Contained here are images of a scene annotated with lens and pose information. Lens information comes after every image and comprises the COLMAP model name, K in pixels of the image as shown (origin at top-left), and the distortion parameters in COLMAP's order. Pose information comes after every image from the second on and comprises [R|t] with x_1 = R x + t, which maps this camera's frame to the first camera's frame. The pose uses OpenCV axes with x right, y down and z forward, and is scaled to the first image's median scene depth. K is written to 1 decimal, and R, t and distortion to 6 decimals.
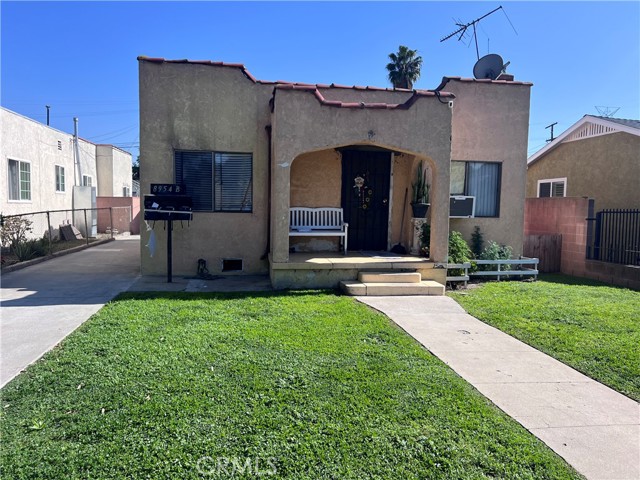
lens RADIAL K [[486.1, 0, 324.3], [0, 486.1, 245.3], [0, 0, 1]] dist [0.053699, -0.054280]
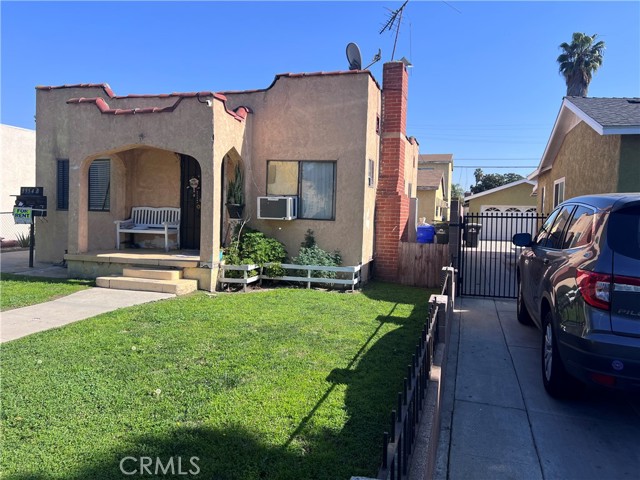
lens RADIAL K [[486.1, 0, 325.7], [0, 486.1, 235.2], [0, 0, 1]] dist [0.053699, -0.054280]
pose [[0.900655, 0.028682, -0.433588, 0.788772], [-0.046337, 0.998469, -0.030203, -0.000812], [0.432058, 0.047293, 0.900605, 0.189529]]
